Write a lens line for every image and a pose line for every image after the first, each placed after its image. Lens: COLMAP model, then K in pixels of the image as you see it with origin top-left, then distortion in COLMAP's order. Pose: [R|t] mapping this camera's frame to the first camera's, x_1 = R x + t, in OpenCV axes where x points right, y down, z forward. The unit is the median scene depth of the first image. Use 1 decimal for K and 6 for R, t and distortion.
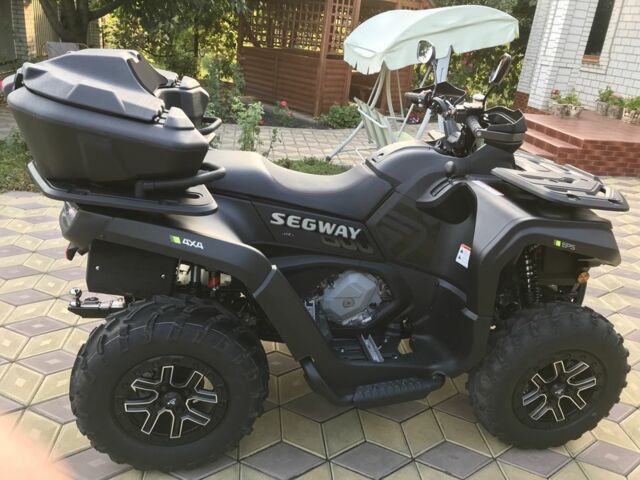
lens RADIAL K [[515.0, 0, 310.4], [0, 515.0, 237.7], [0, 0, 1]] dist [0.026677, -0.005588]
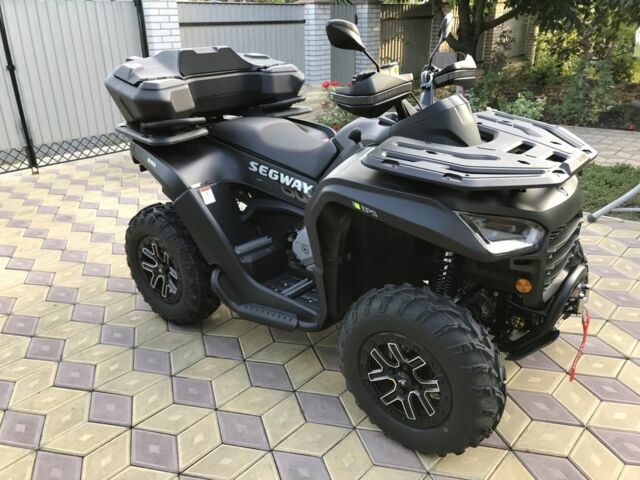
lens RADIAL K [[515.0, 0, 310.4], [0, 515.0, 237.7], [0, 0, 1]] dist [0.026677, -0.005588]
pose [[0.656846, 0.194381, -0.728539, 0.968142], [-0.210621, 0.975040, 0.070255, 0.016480], [0.724011, 0.107300, 0.681392, 0.220786]]
